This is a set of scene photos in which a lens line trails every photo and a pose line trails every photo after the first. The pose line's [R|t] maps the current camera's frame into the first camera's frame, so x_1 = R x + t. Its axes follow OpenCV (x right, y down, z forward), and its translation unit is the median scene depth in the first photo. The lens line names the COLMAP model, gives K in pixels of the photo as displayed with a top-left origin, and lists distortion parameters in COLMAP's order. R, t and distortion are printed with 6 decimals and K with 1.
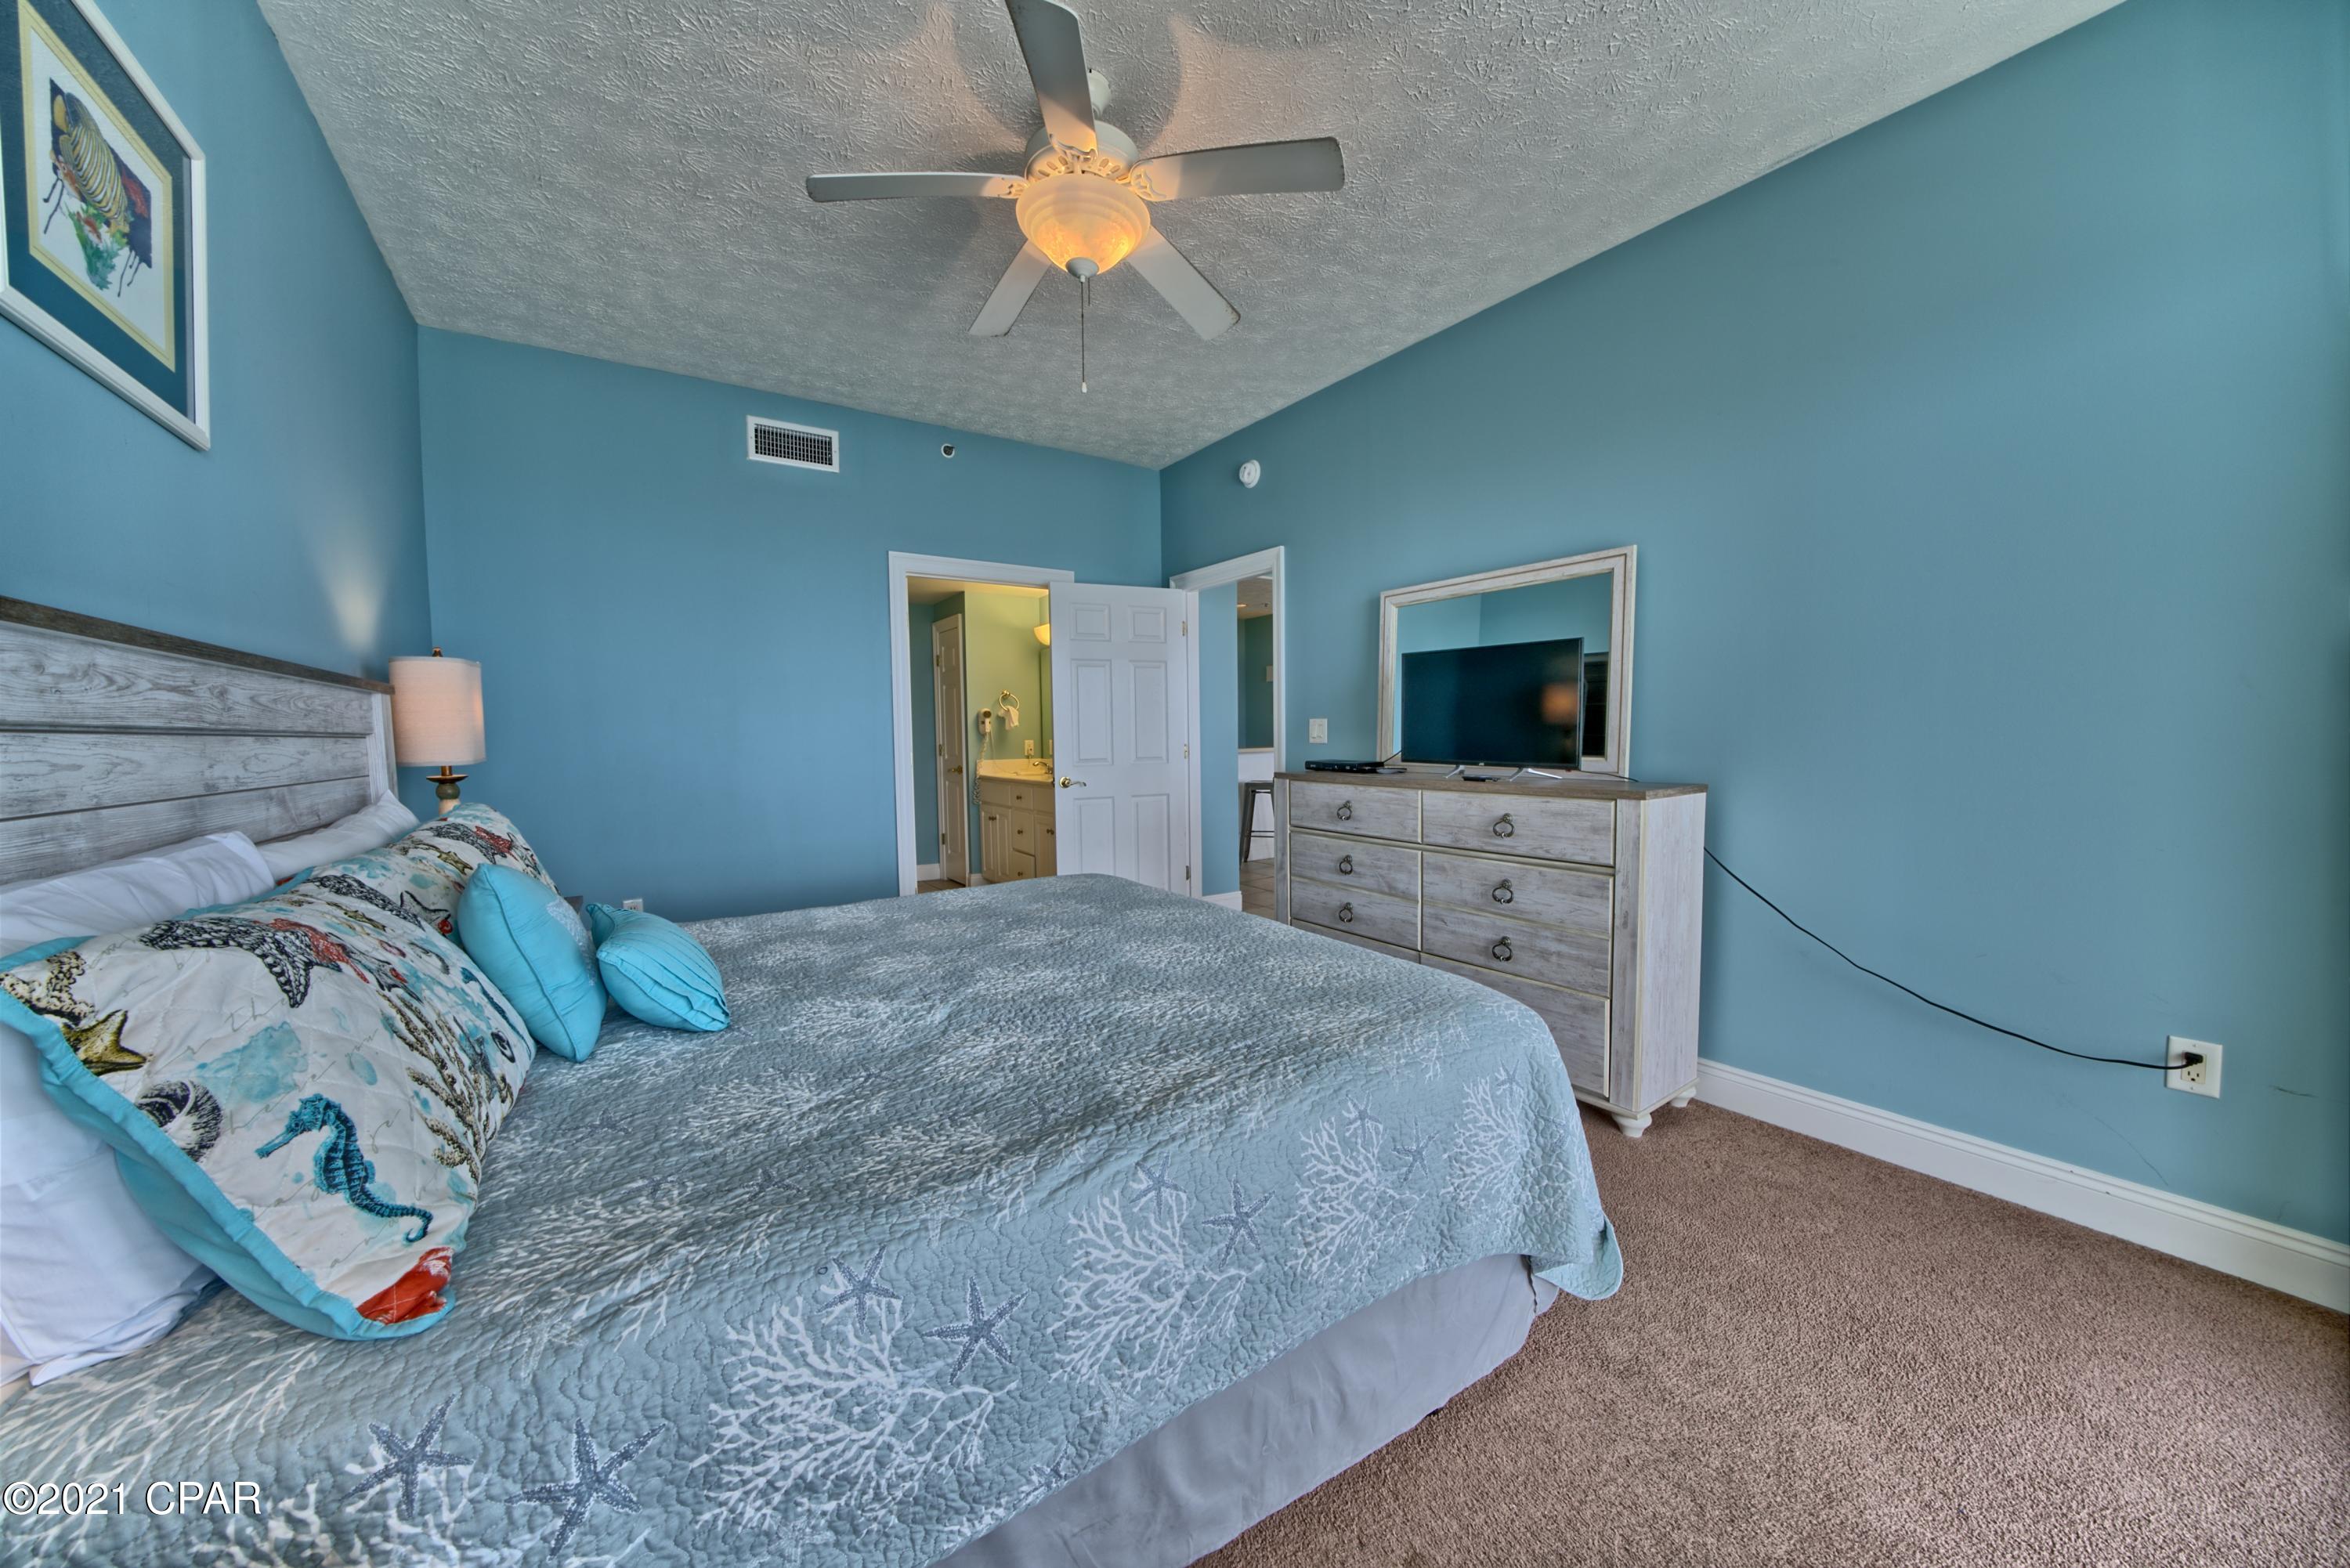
lens RADIAL K [[814.6, 0, 1159.7], [0, 814.6, 782.8], [0, 0, 1]] dist [-0.027009, 0.003503]
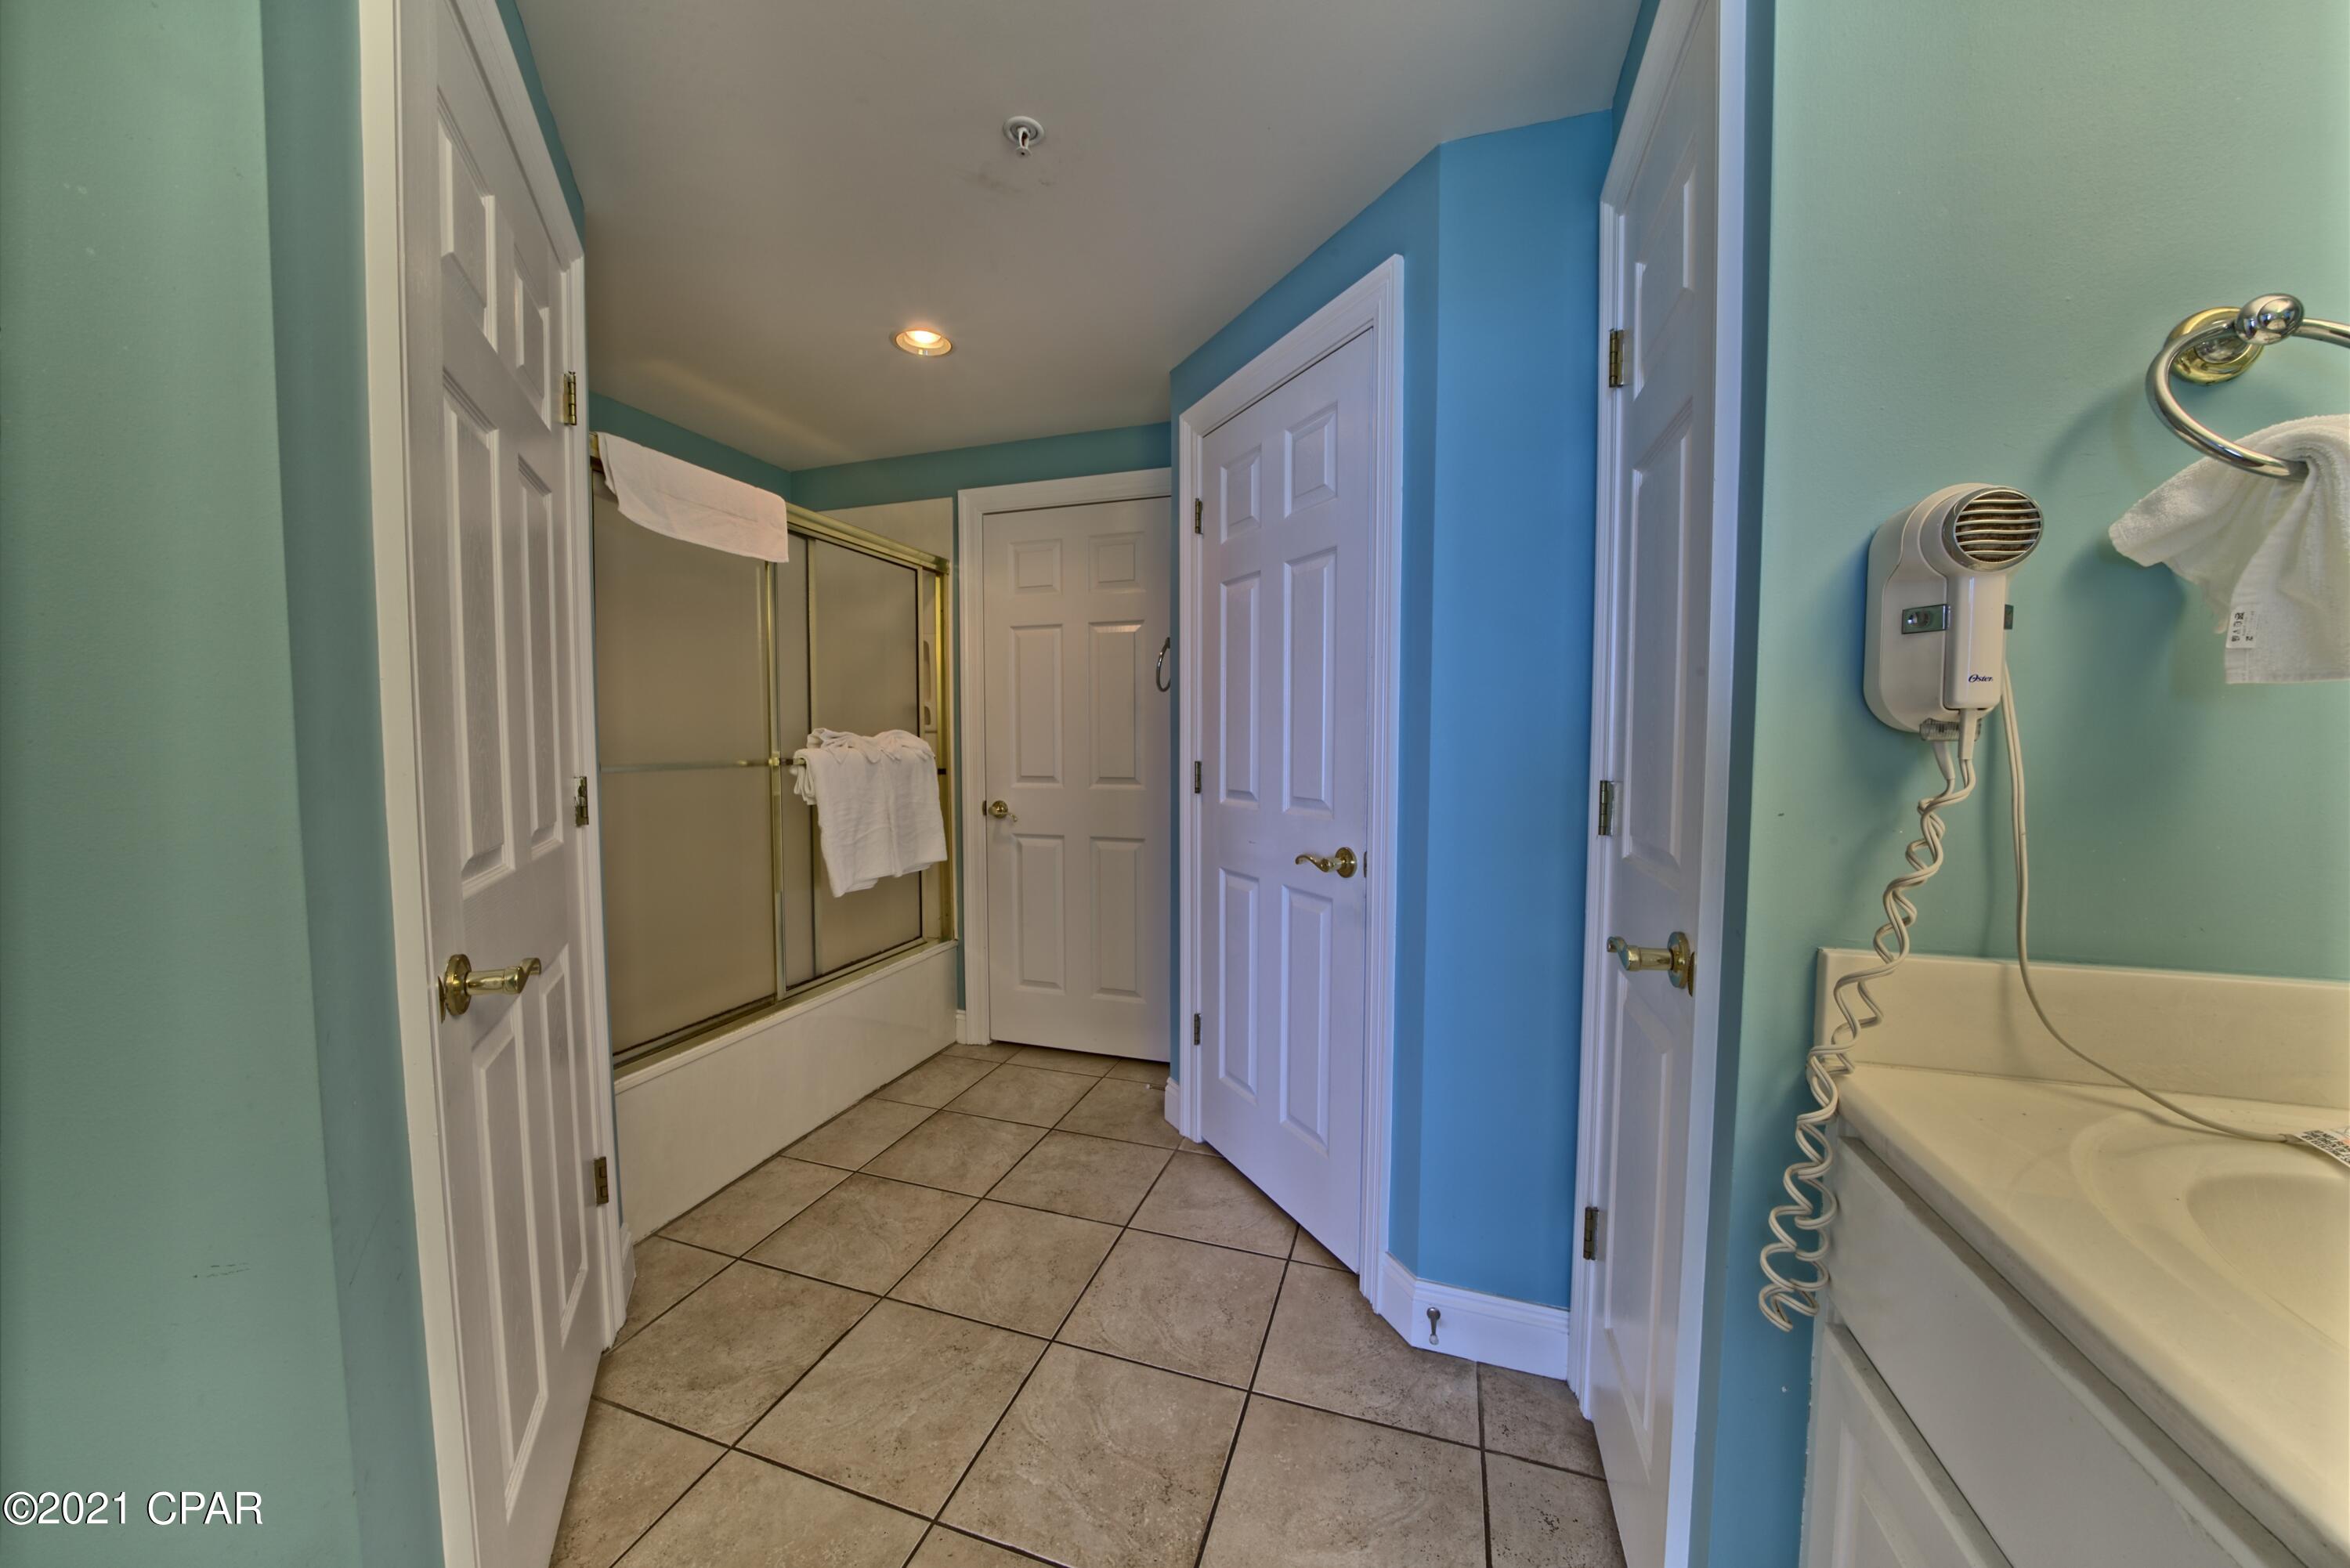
lens RADIAL K [[814.6, 0, 1171.1], [0, 814.6, 780.1], [0, 0, 1]] dist [-0.027009, 0.003503]
pose [[0.614529, 0.061388, -0.786502, -0.587369], [-0.055117, 0.997873, 0.034821, -0.155981], [0.786967, 0.021951, 0.616605, 2.596475]]
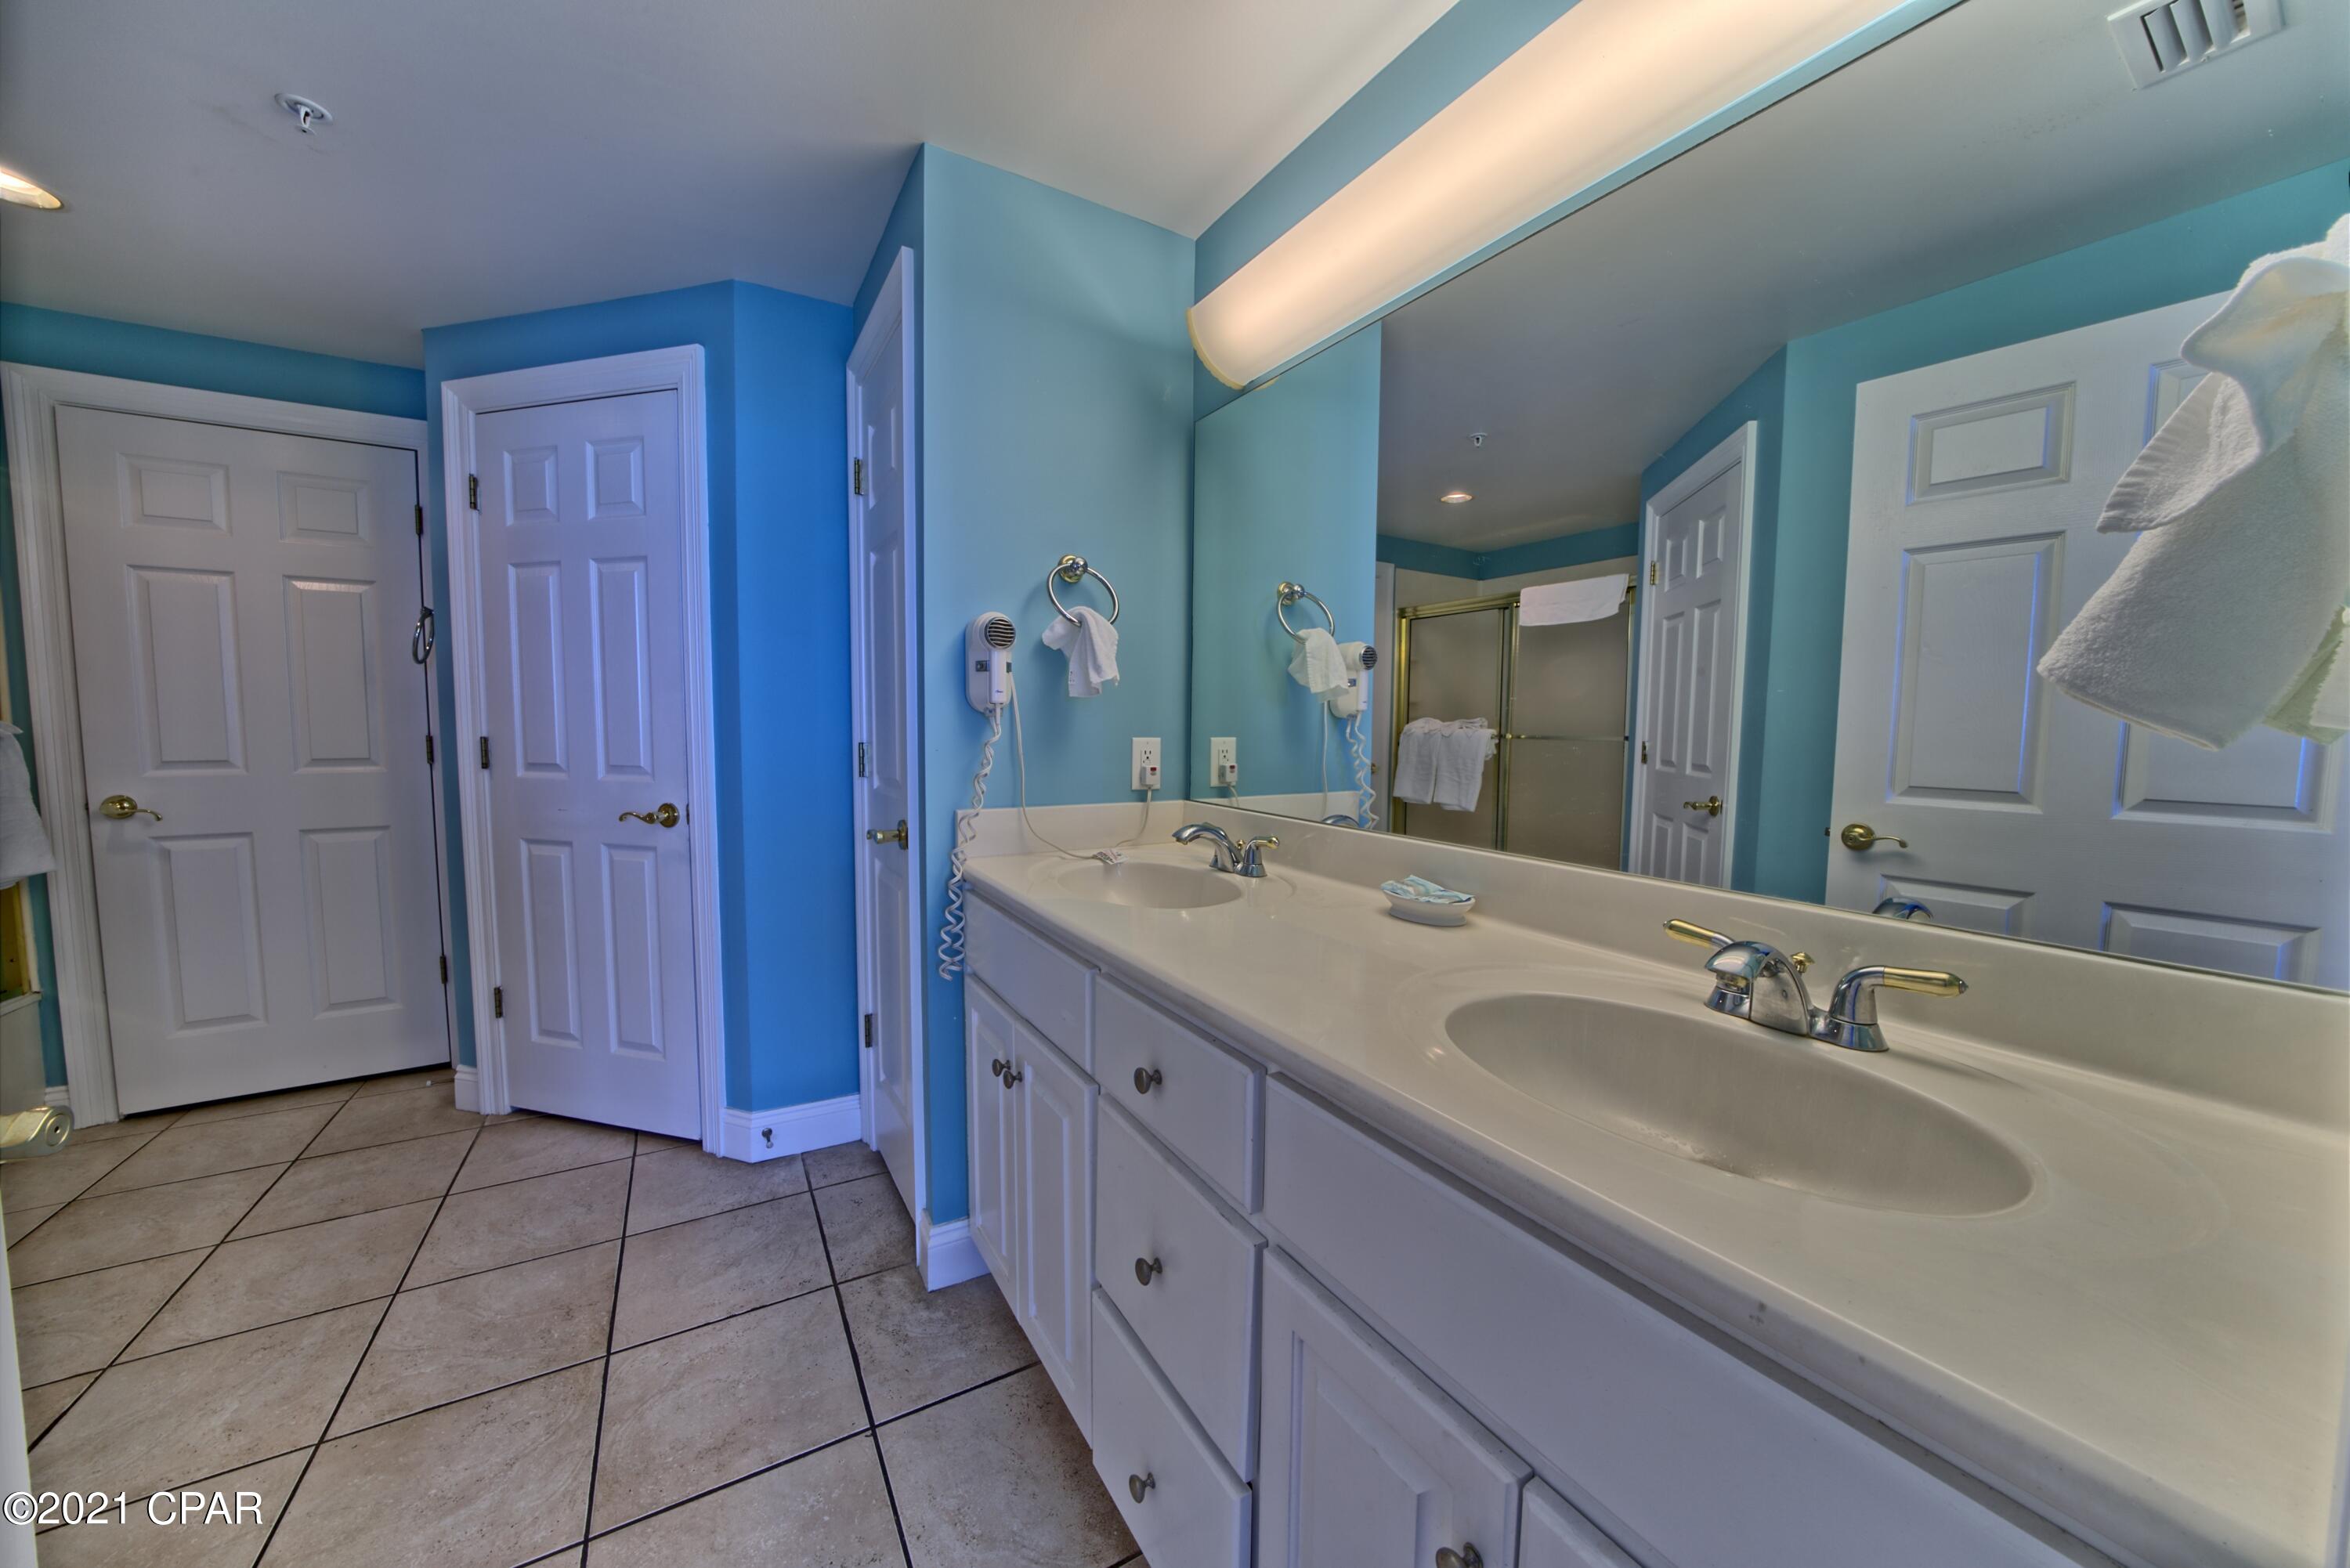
lens RADIAL K [[814.6, 0, 1163.0], [0, 814.6, 783.9], [0, 0, 1]] dist [-0.027009, 0.003503]
pose [[0.997414, 0.033791, -0.063437, -0.432675], [-0.032350, 0.999198, 0.023615, -0.136218], [0.064184, -0.021501, 0.997706, 2.260994]]
